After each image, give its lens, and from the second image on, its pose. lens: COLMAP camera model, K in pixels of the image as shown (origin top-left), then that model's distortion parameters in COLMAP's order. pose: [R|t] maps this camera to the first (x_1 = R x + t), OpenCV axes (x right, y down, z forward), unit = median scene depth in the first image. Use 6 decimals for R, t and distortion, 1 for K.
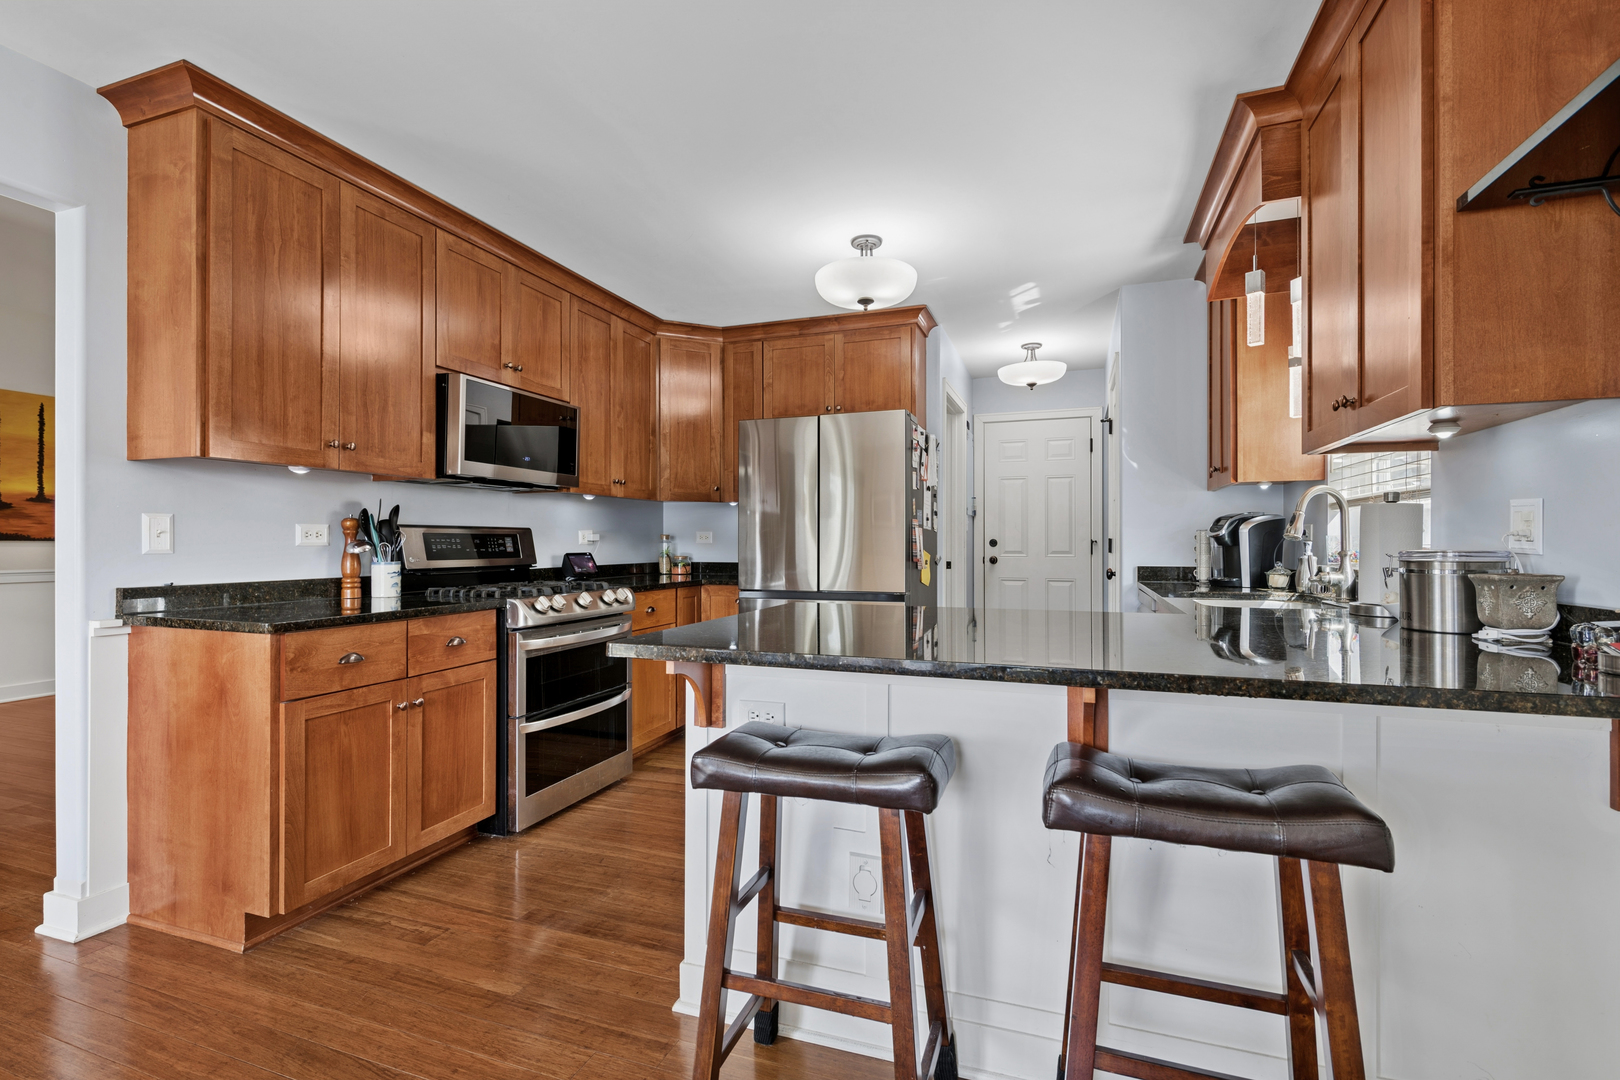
lens RADIAL K [[737.4, 0, 810.0], [0, 737.4, 540.0], [0, 0, 1]] dist [0.011991, 0.000098]
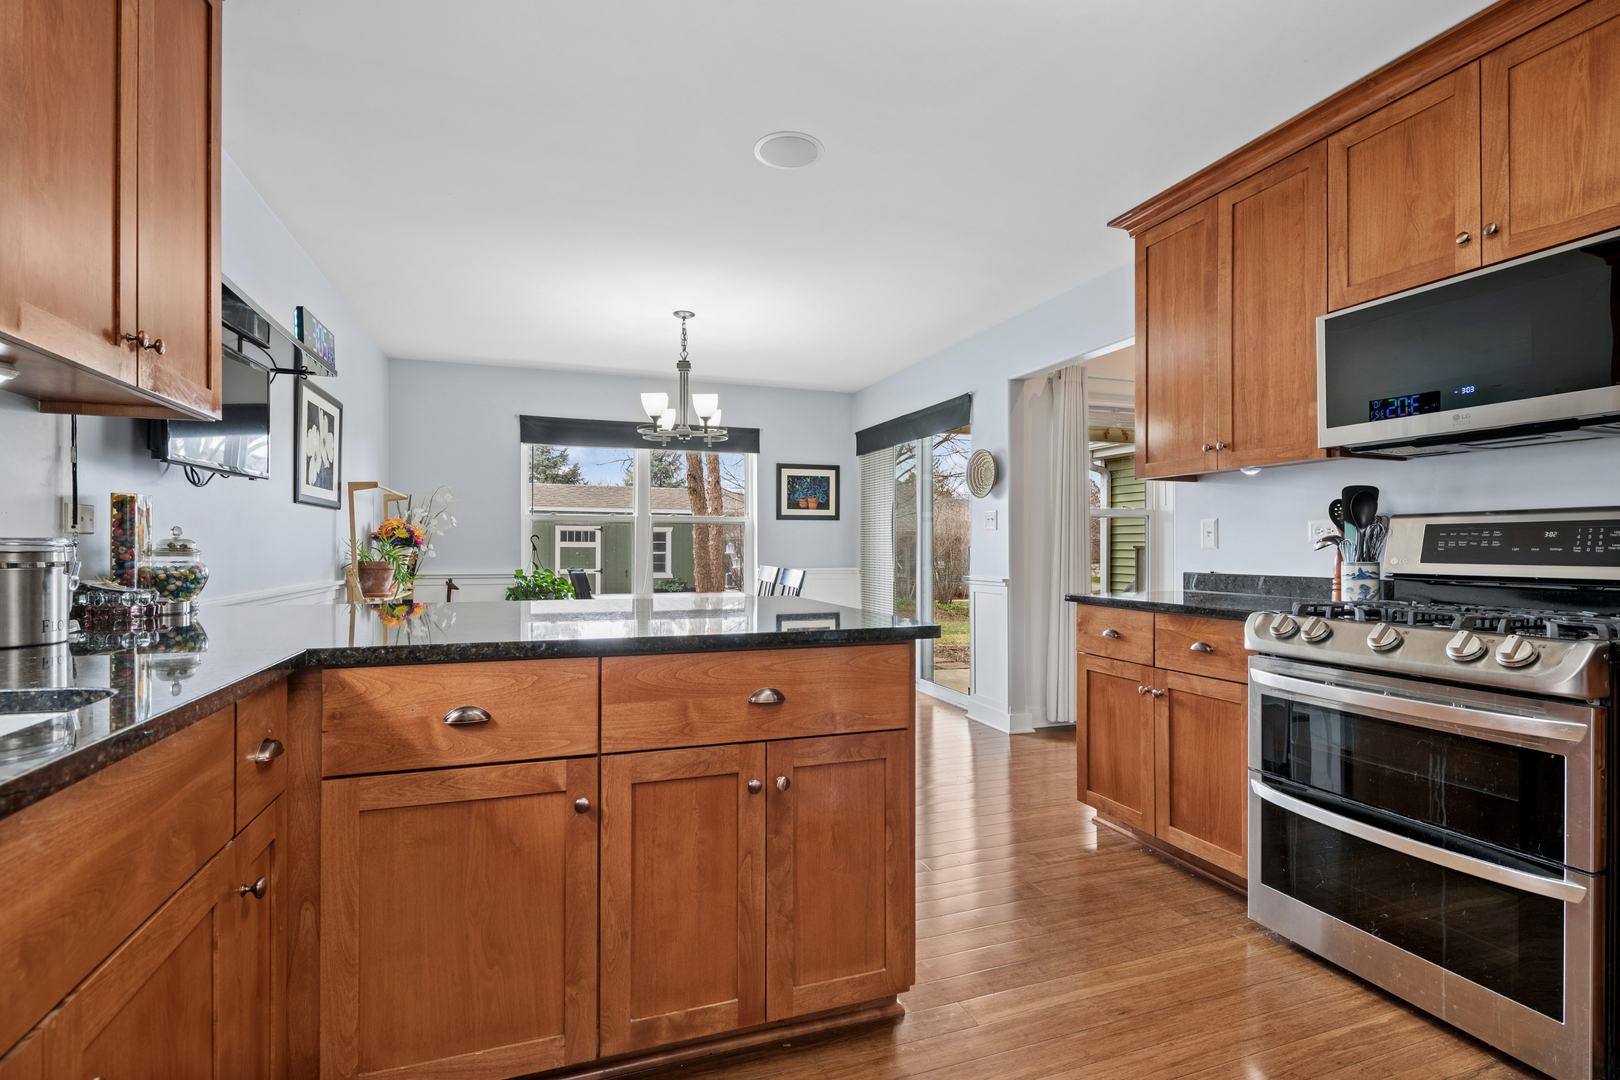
lens RADIAL K [[768.3, 0, 810.0], [0, 768.3, 540.0], [0, 0, 1]] dist [0.015433, -0.000088]
pose [[-0.772085, -0.006570, -0.635485, 0.484907], [0.003118, 0.999895, -0.014126, 0.017357], [0.635511, -0.012888, -0.771984, 1.396118]]
